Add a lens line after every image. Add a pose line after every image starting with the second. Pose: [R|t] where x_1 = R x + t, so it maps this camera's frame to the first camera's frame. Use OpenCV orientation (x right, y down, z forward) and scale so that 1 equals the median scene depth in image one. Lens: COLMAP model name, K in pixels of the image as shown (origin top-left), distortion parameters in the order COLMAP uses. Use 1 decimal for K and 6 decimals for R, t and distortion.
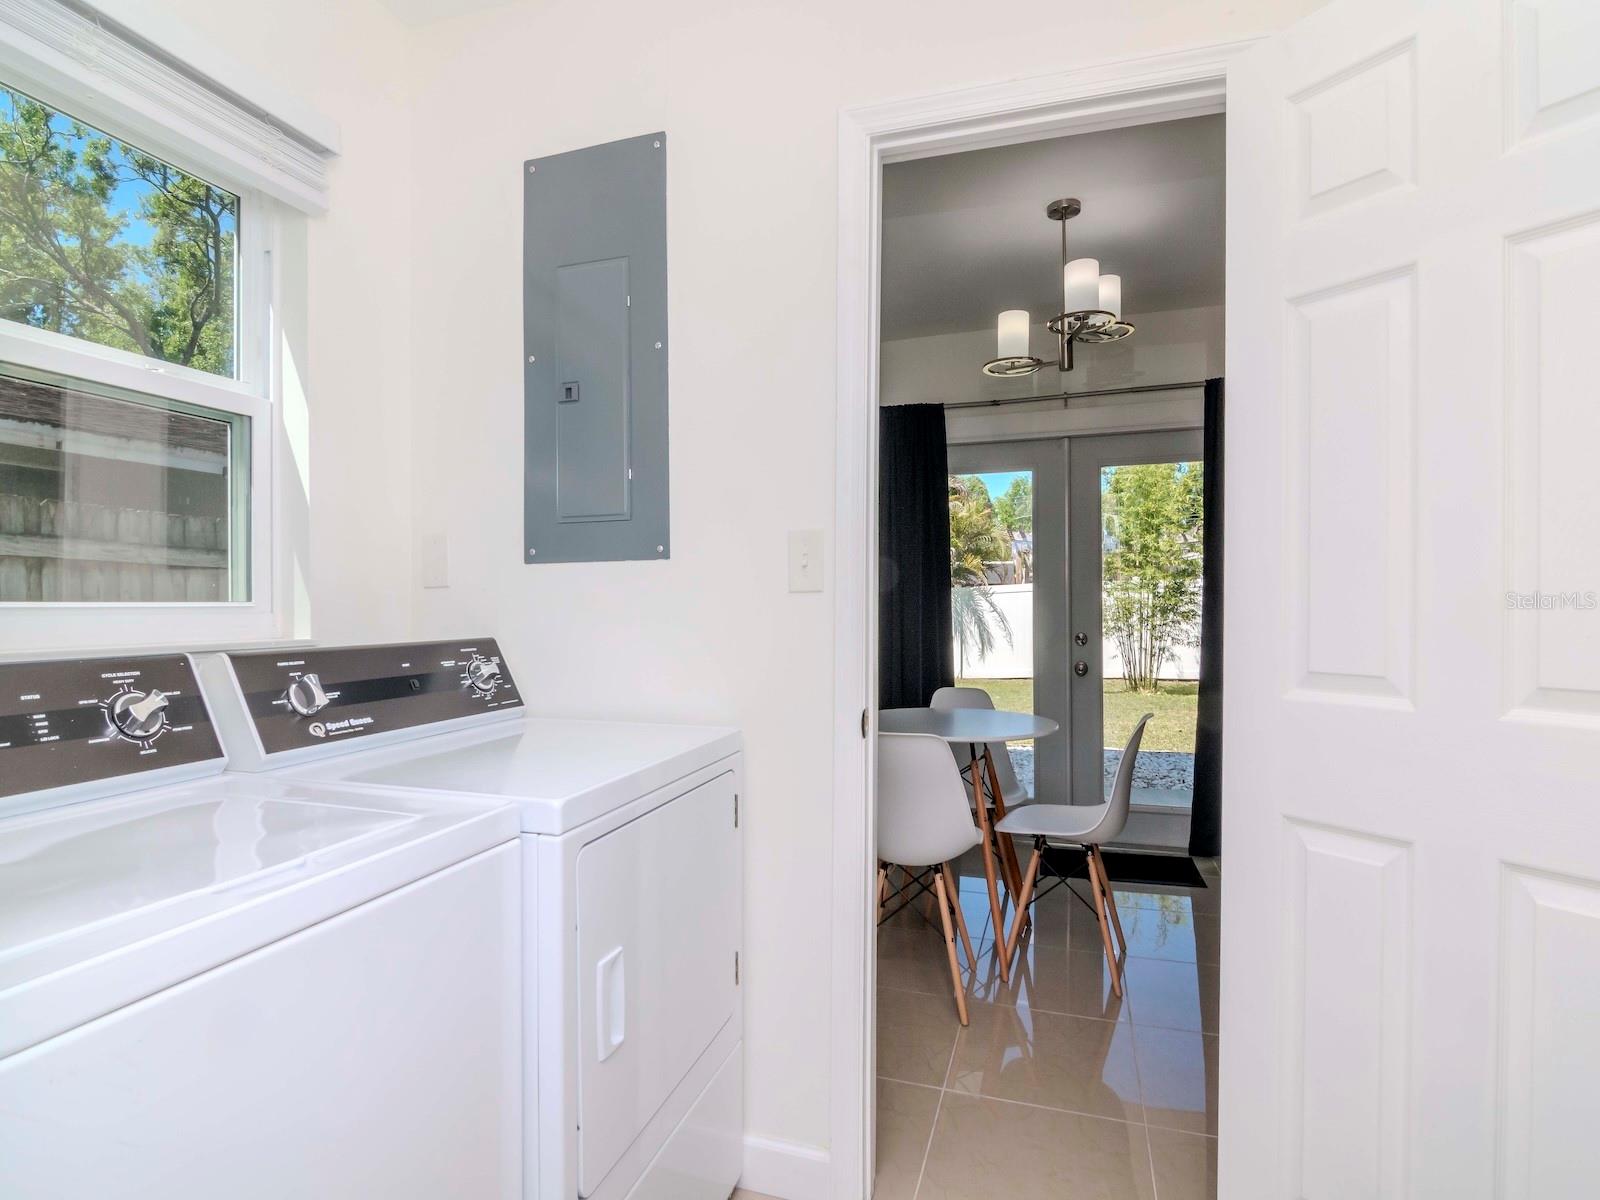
lens RADIAL K [[786.1, 0, 797.1], [0, 786.1, 603.6], [0, 0, 1]] dist [-0.006054, -0.003606]
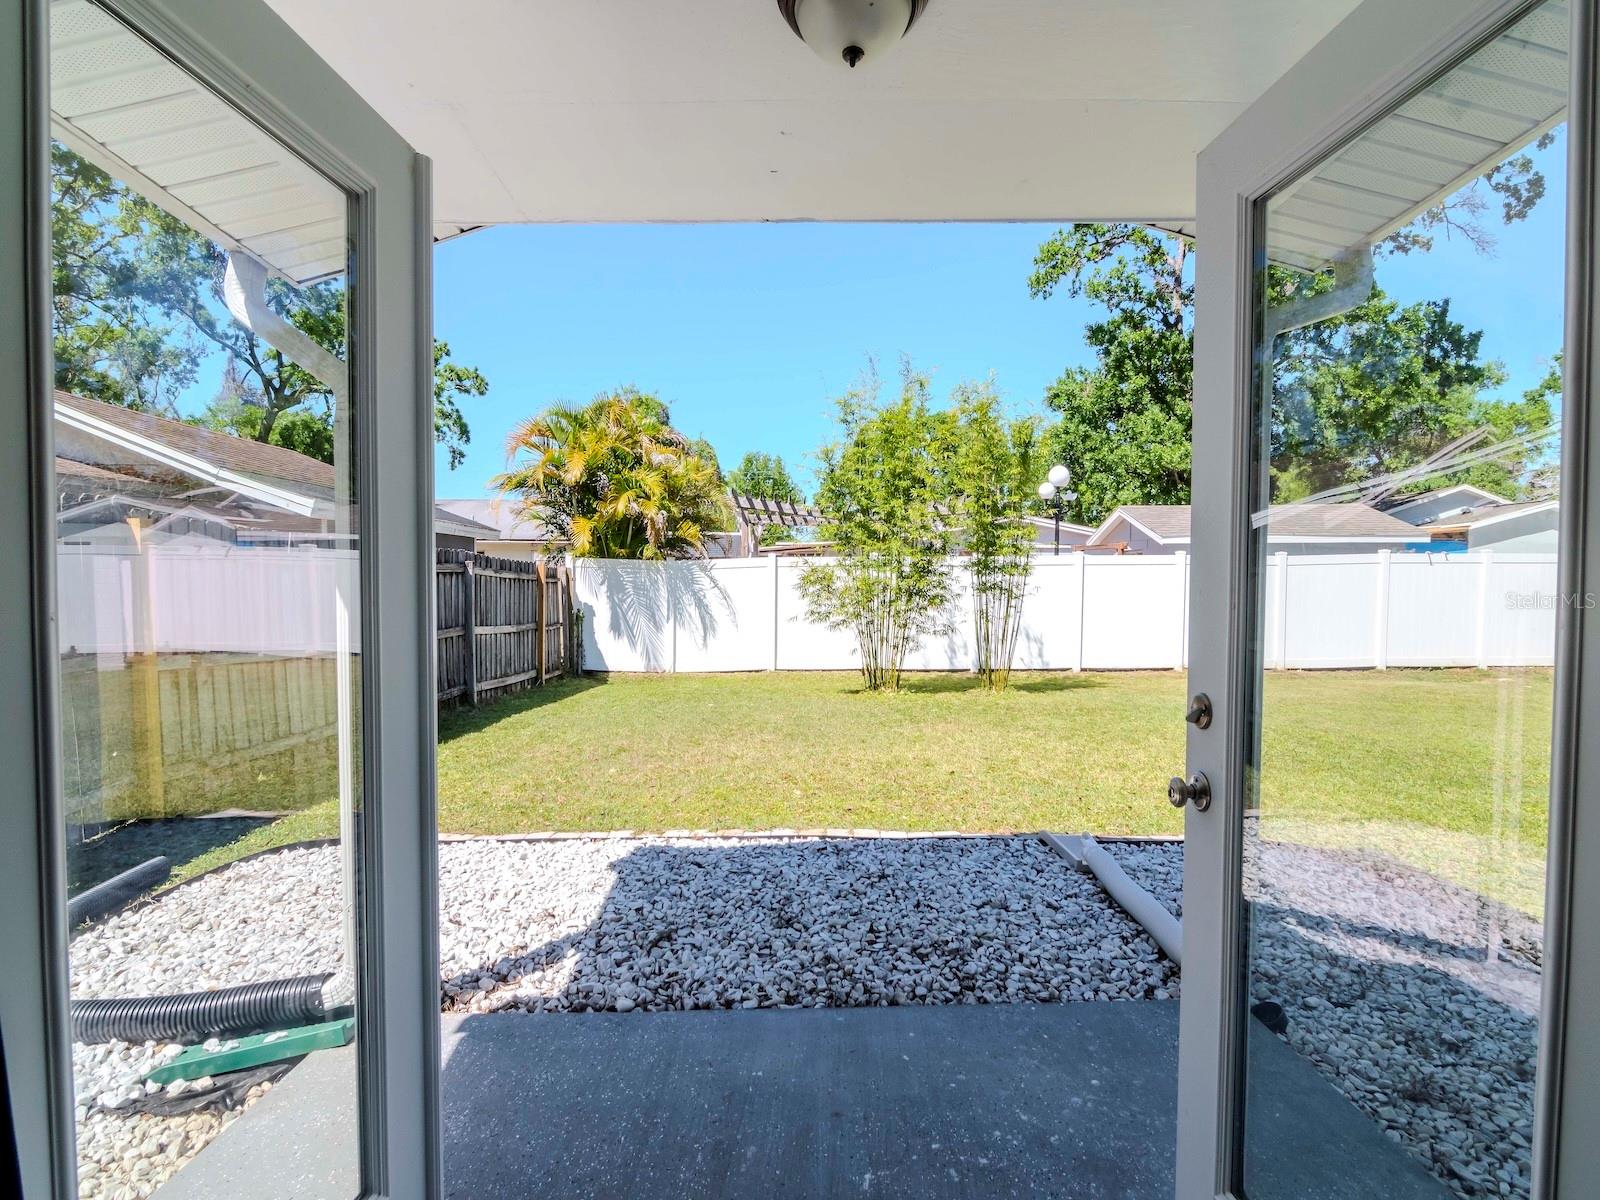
lens RADIAL K [[786.1, 0, 801.2], [0, 786.1, 596.7], [0, 0, 1]] dist [-0.006054, -0.003606]
pose [[0.943251, -0.001885, 0.332076, 0.081193], [-0.007262, 0.999628, 0.026303, -0.008411], [-0.332002, -0.027222, 0.942886, 0.247205]]
